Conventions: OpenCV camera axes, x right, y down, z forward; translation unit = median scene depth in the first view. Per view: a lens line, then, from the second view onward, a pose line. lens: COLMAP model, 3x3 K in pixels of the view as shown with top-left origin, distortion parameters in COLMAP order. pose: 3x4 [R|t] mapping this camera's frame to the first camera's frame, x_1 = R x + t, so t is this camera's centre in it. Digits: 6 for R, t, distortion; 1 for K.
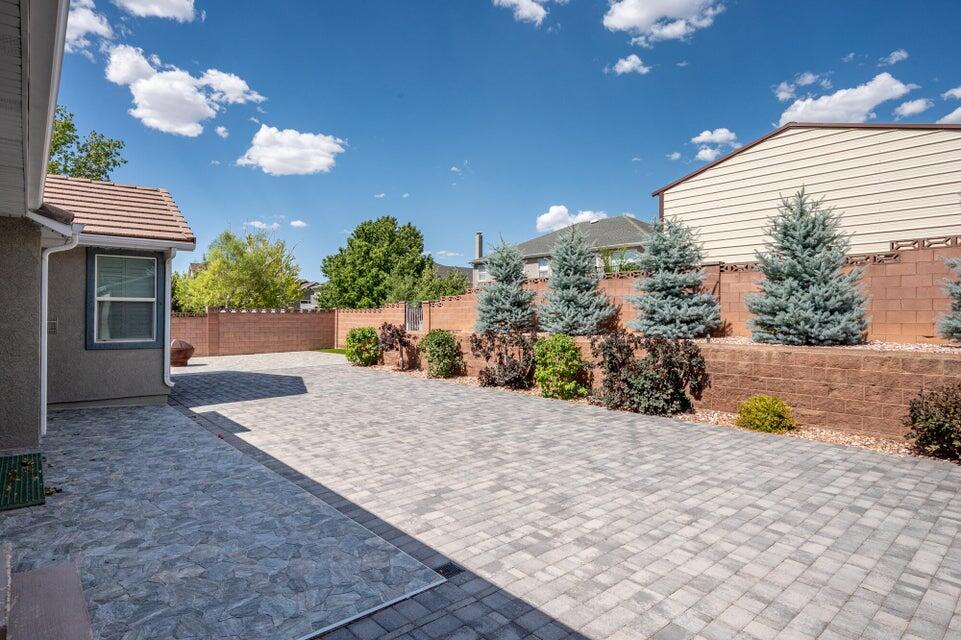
lens RADIAL K [[530.5, 0, 490.7], [0, 530.5, 316.9], [0, 0, 1]] dist [-0.000351, -0.001252]
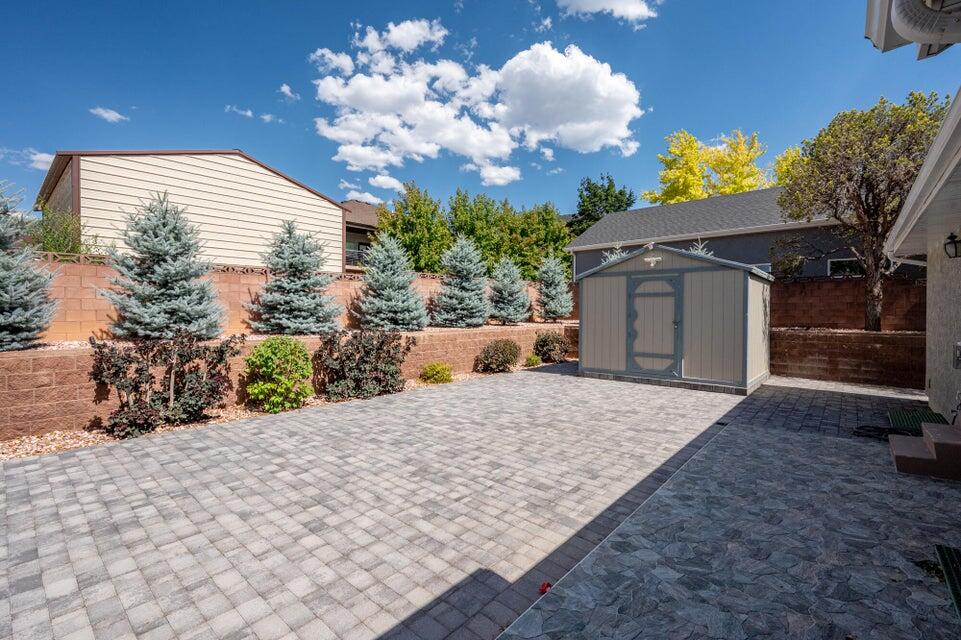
lens RADIAL K [[425.7, 0, 483.5], [0, 425.7, 313.7], [0, 0, 1]] dist [-0.004221, 0.000419]
pose [[-0.134217, -0.006258, 0.990932, -1.207979], [0.002044, 0.999976, 0.006592, -0.016712], [-0.990950, 0.002910, -0.134201, 1.541348]]
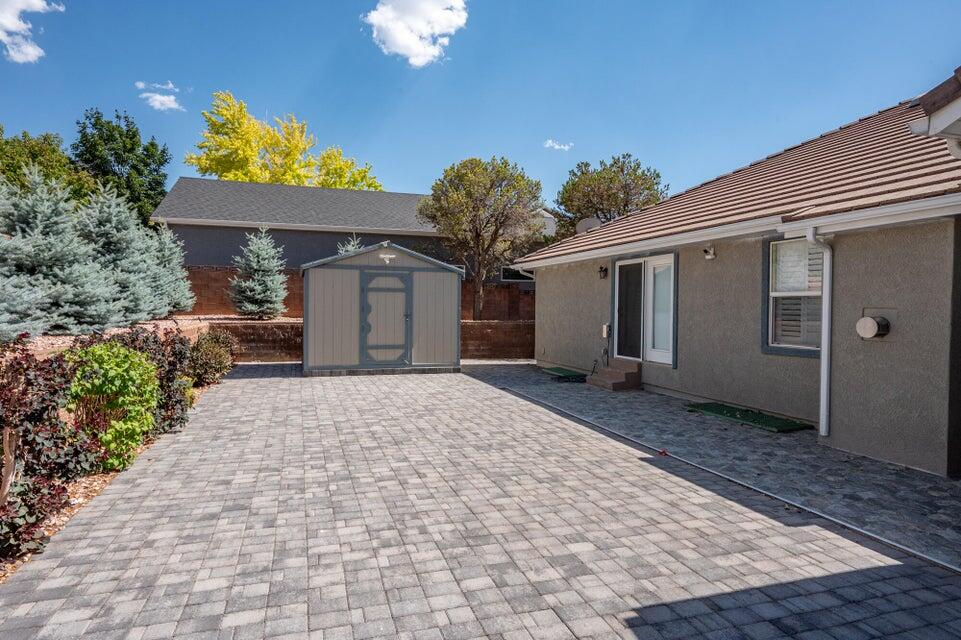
lens RADIAL K [[530.5, 0, 463.1], [0, 530.5, 318.1], [0, 0, 1]] dist [-0.000351, -0.001252]
pose [[-0.909820, -0.016782, 0.414663, -0.791968], [-0.007877, 0.999700, 0.023177, -0.014402], [-0.414928, 0.017821, -0.909680, 2.683197]]
